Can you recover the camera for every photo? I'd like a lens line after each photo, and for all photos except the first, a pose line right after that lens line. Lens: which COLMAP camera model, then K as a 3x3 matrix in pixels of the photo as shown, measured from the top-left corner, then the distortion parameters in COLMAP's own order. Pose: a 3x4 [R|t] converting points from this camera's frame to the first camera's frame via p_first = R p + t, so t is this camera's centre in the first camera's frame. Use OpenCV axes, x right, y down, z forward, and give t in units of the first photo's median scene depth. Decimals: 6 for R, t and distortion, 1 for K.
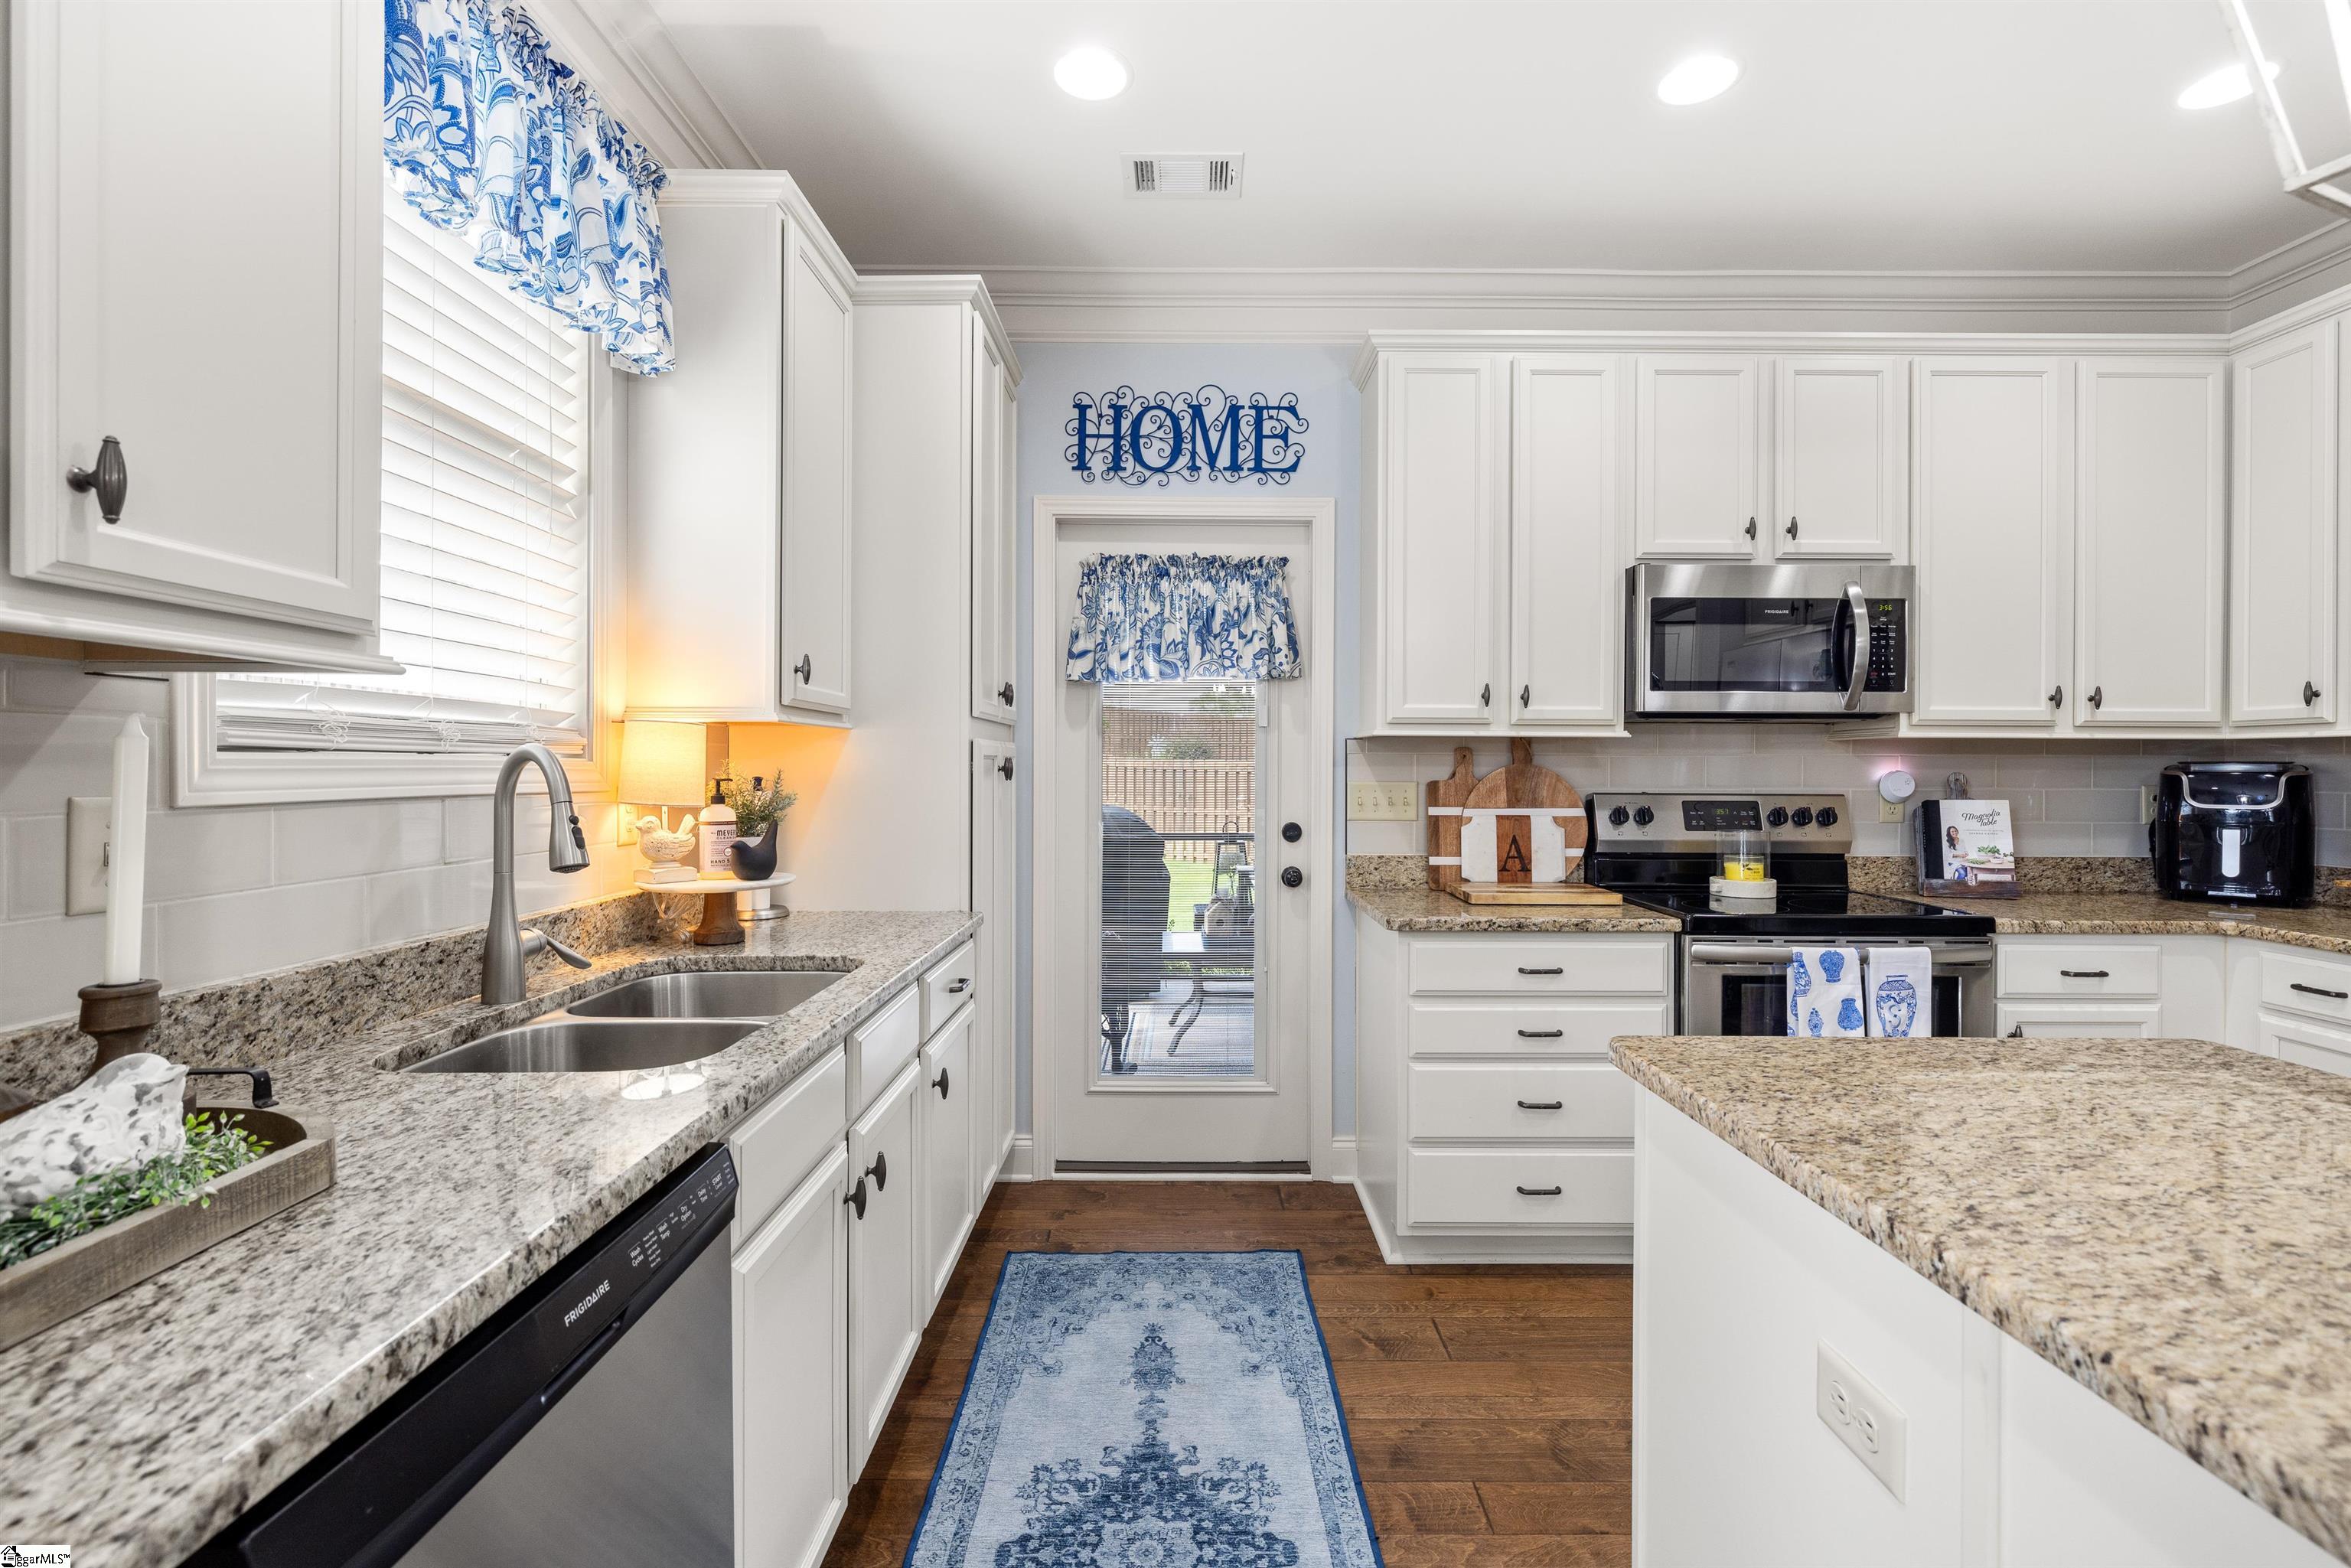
lens RADIAL K [[1041.4, 0, 1185.1], [0, 1041.4, 774.9], [0, 0, 1]] dist [-0.007142, 0.001792]
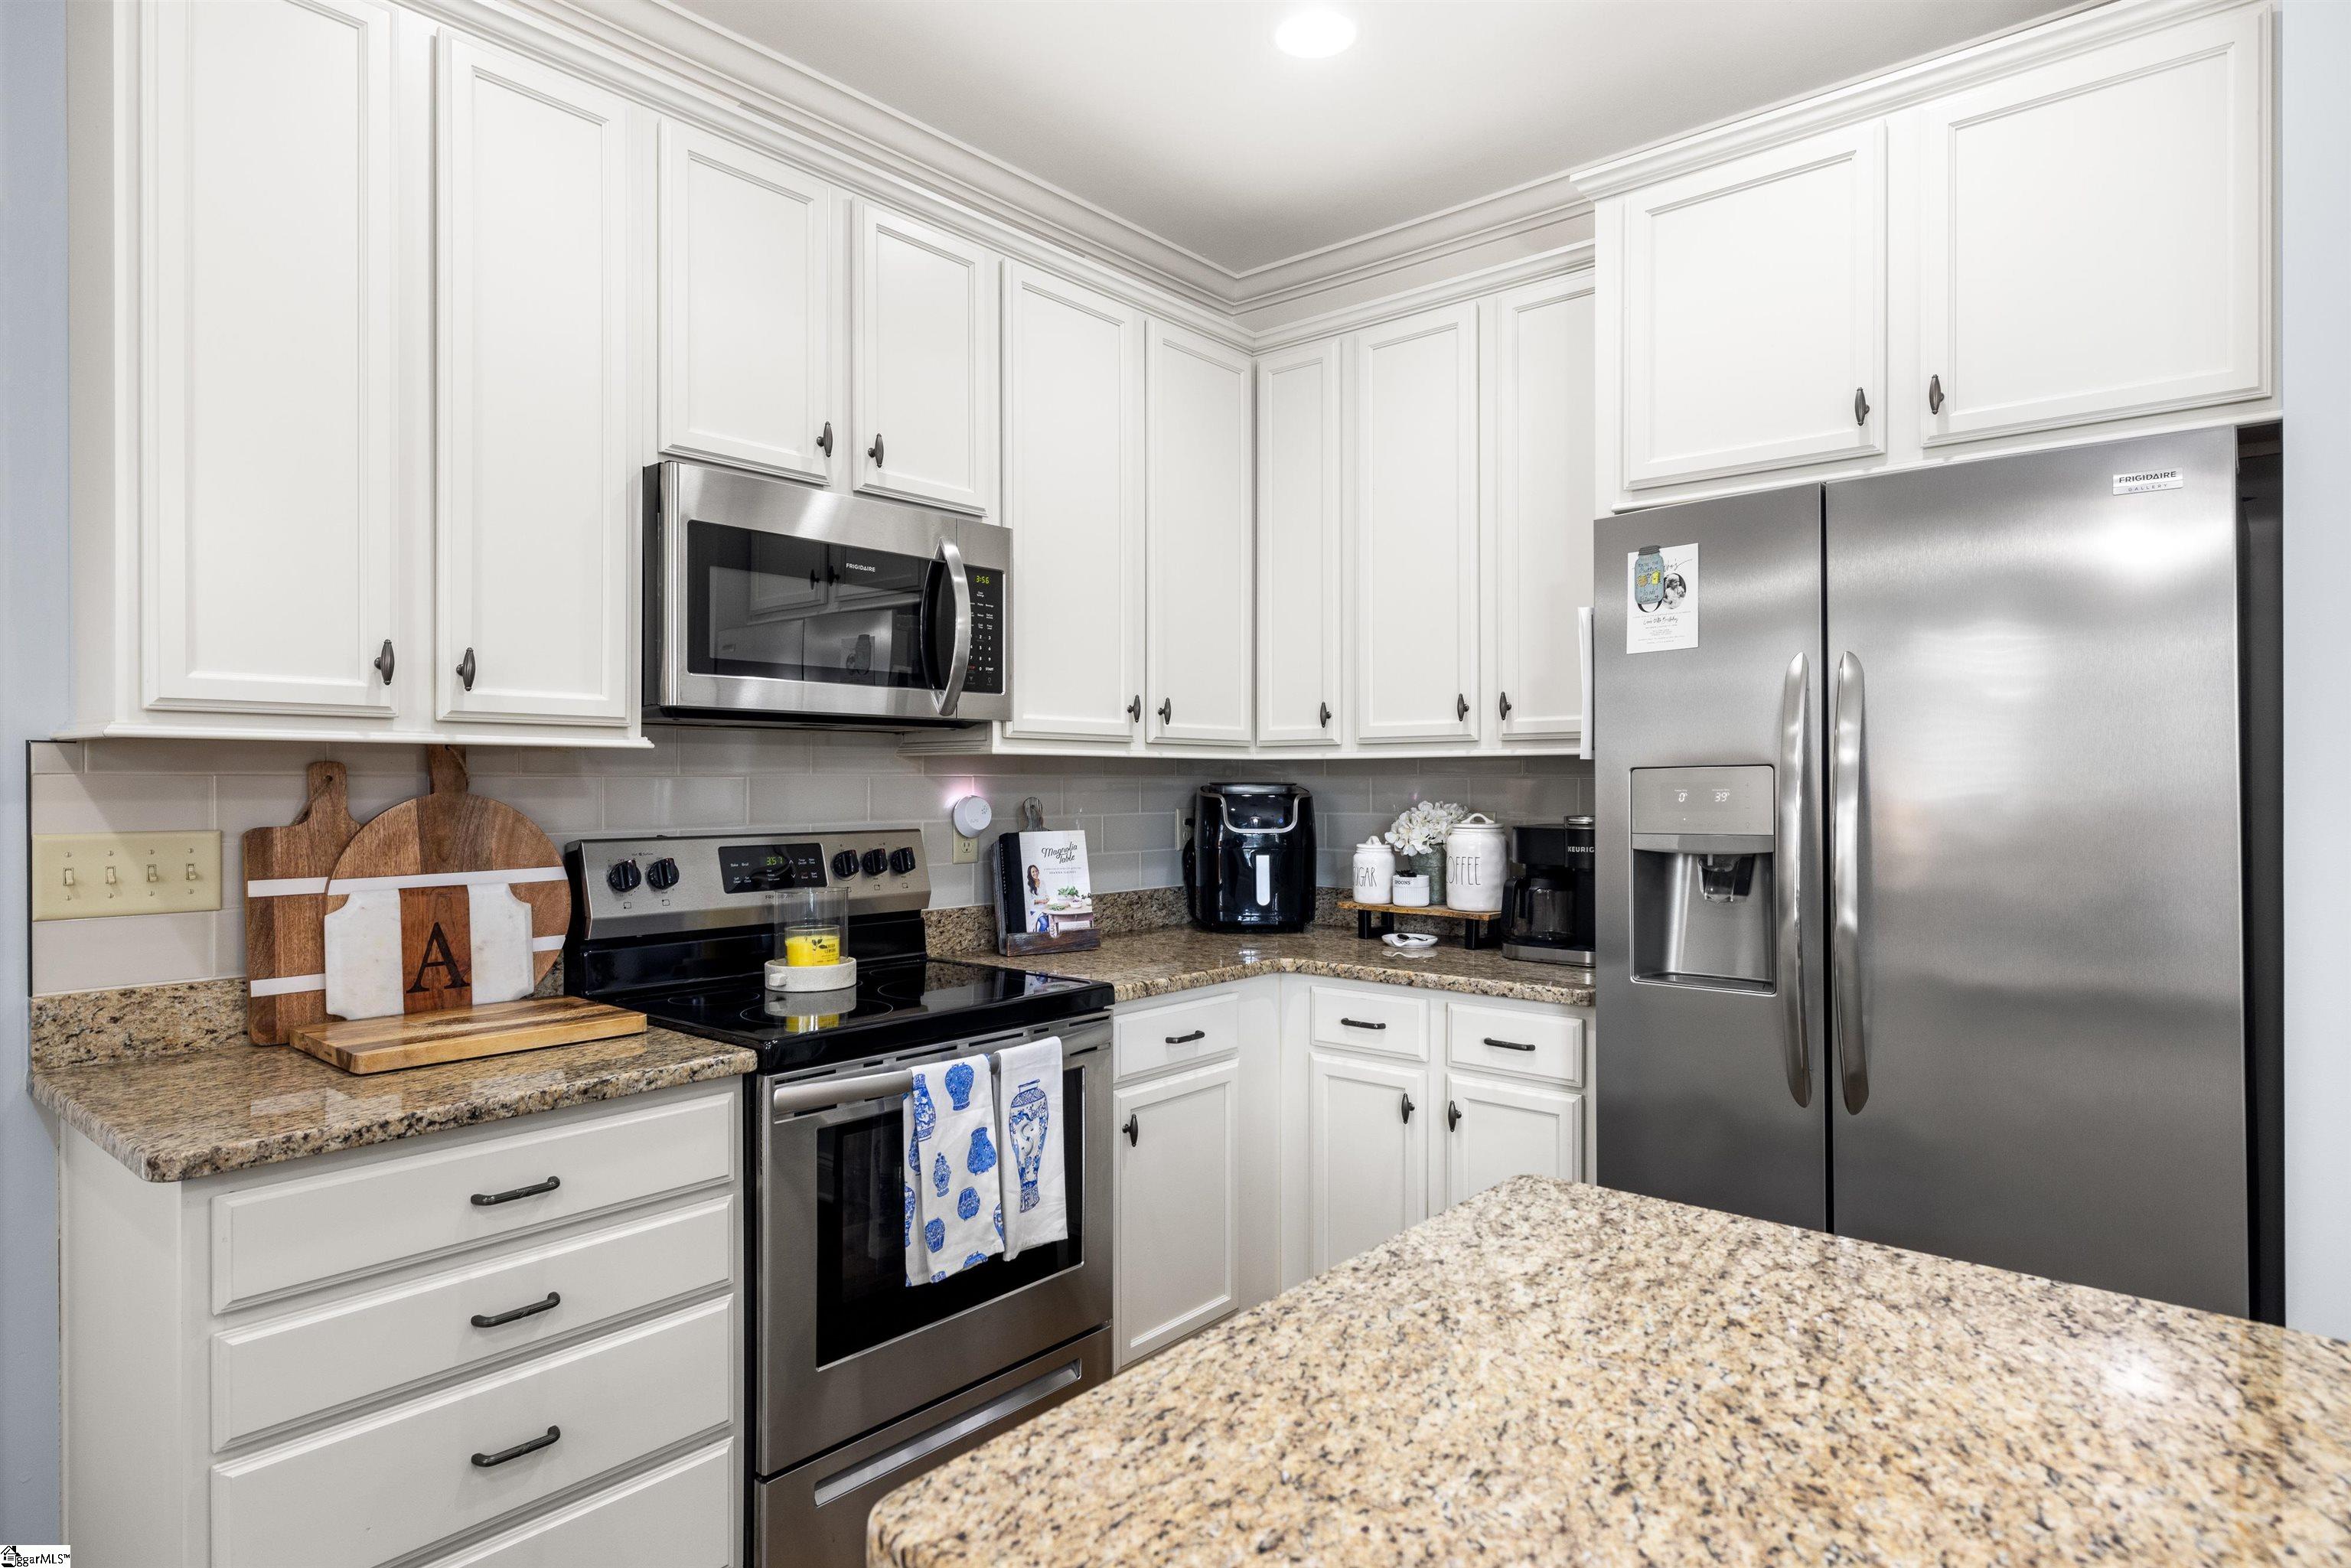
lens RADIAL K [[1301.4, 0, 1186.6], [0, 1301.4, 781.7], [0, 0, 1]] dist [-0.003504, 0.000395]
pose [[0.641379, -0.004180, 0.767213, 0.048333], [0.007783, 0.999969, -0.001058, -0.013109], [-0.767185, 0.006650, 0.641392, 0.273669]]
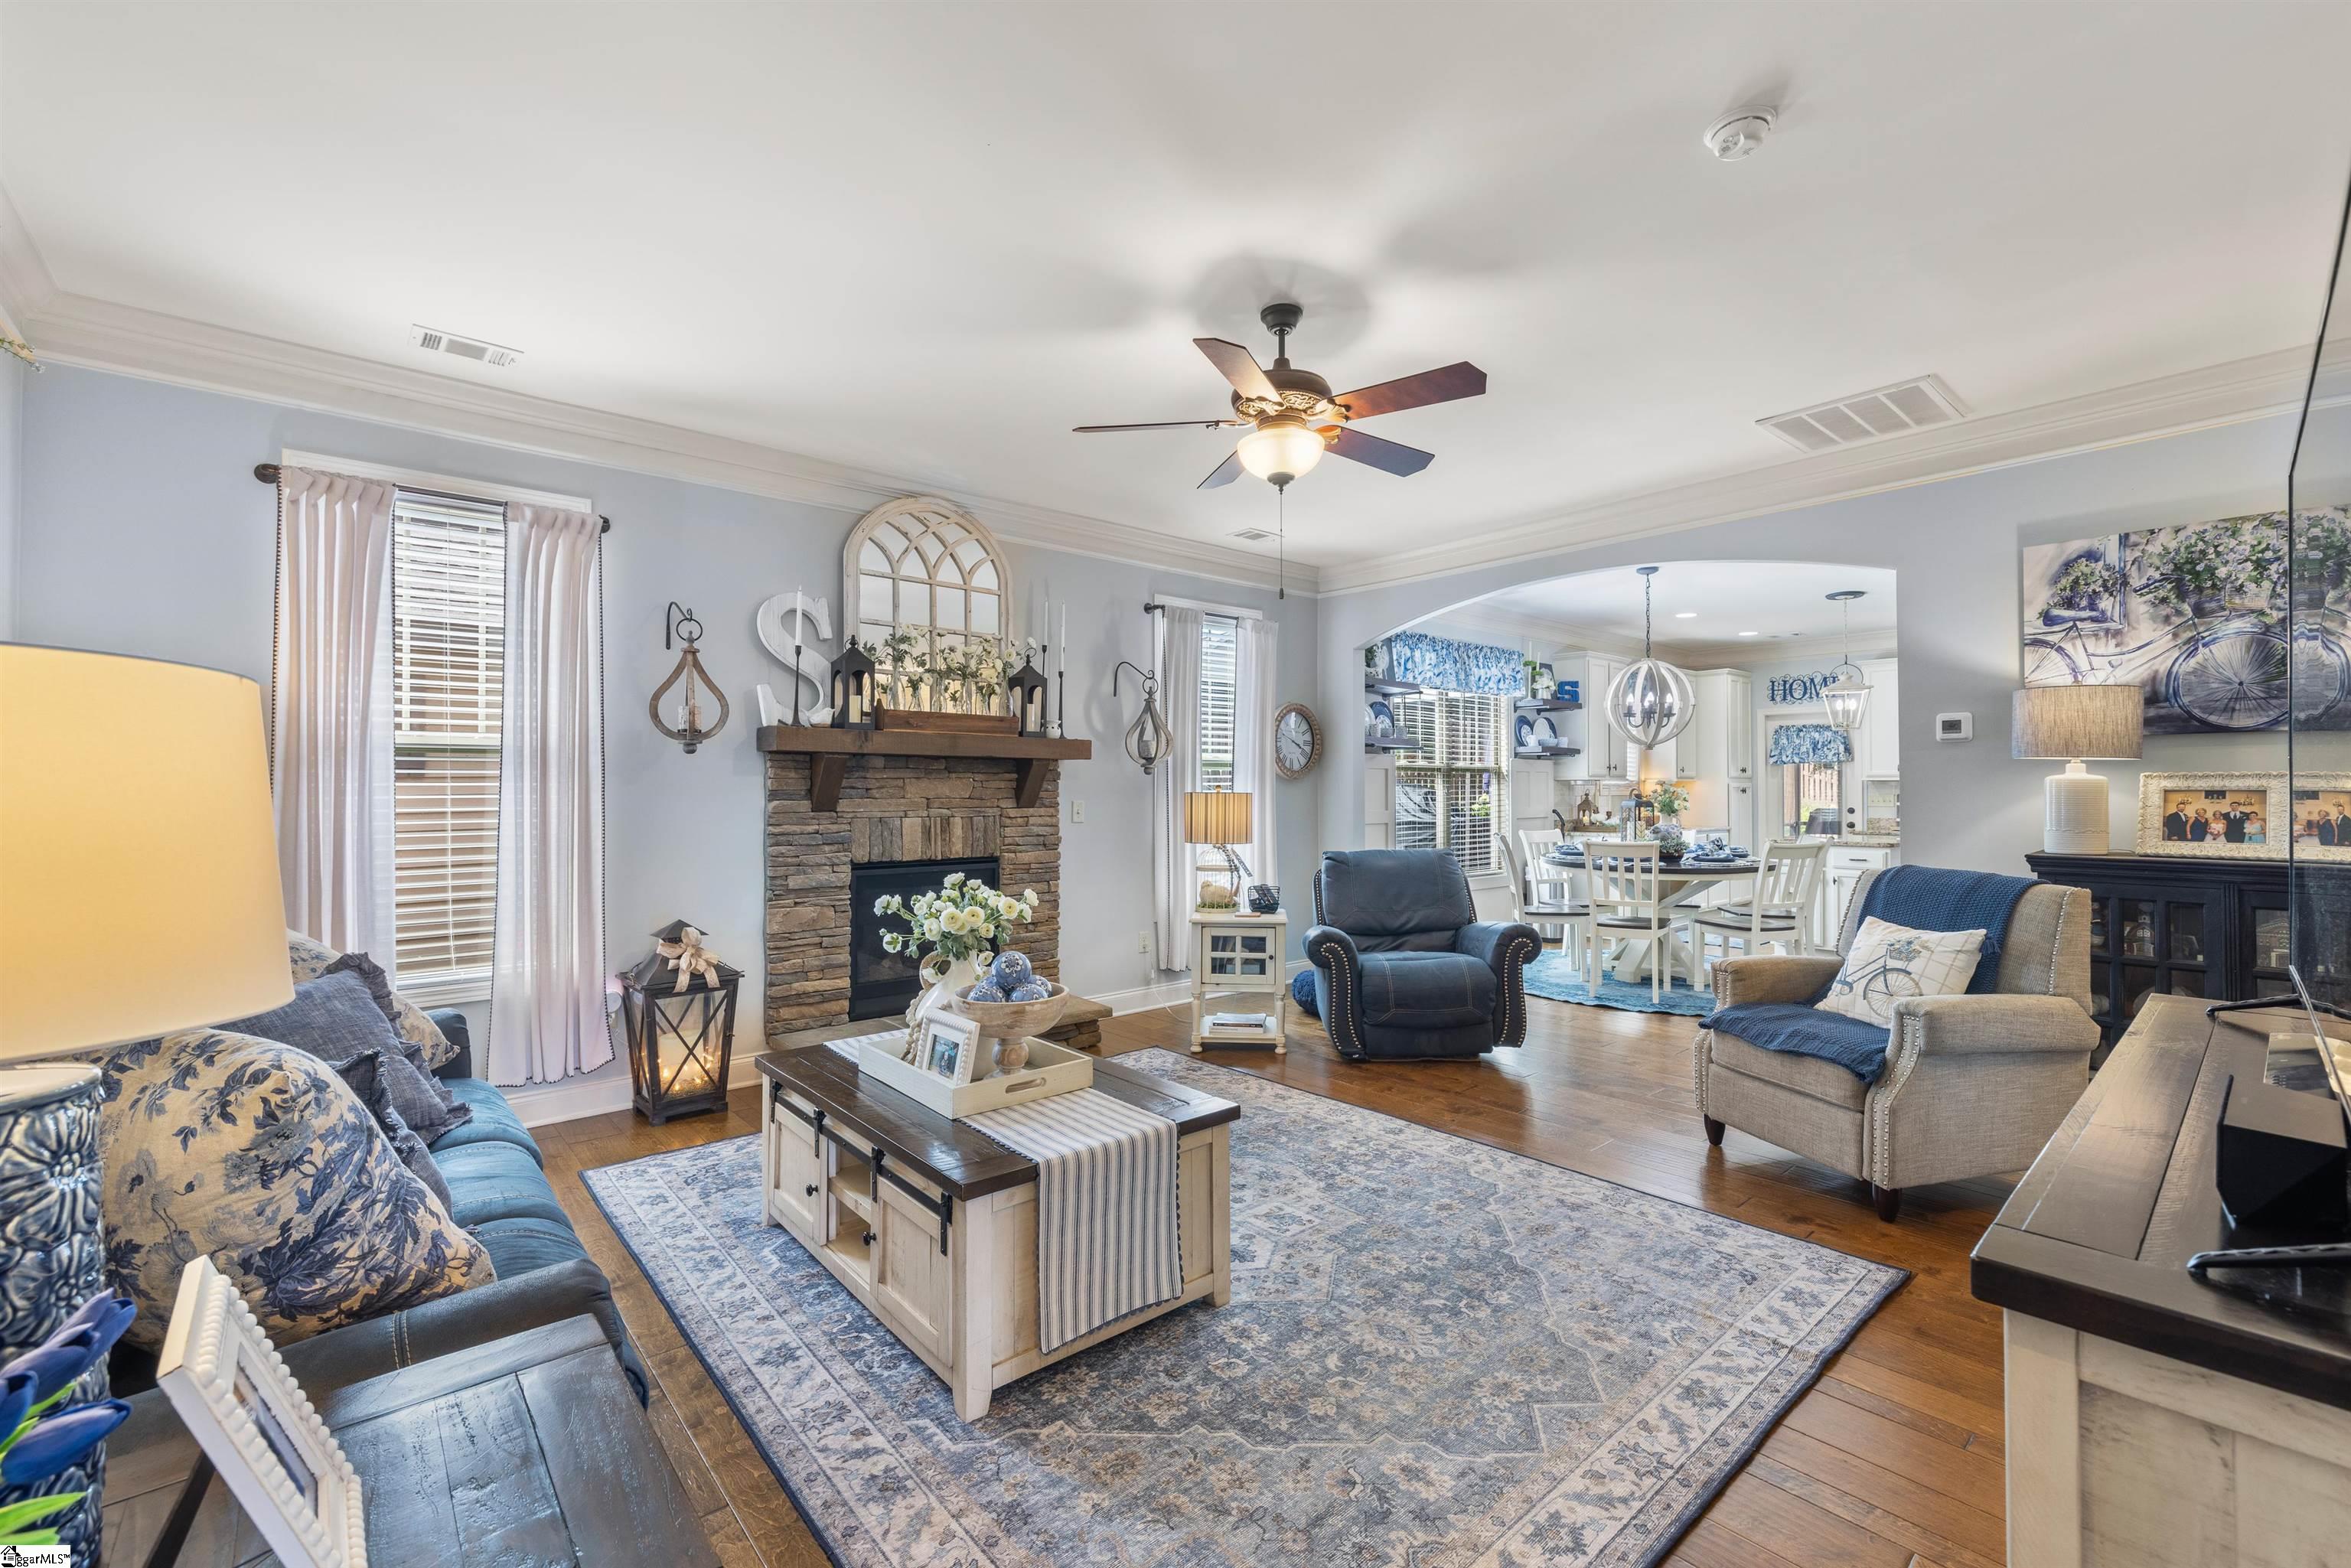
lens RADIAL K [[992.1, 0, 1186.4], [0, 992.1, 778.8], [0, 0, 1]] dist [0.004718, 0.001098]
pose [[0.663771, -0.012799, -0.747826, 1.110354], [-0.002382, 0.999812, -0.019226, 0.024224], [0.747932, 0.014543, 0.663616, -2.708556]]
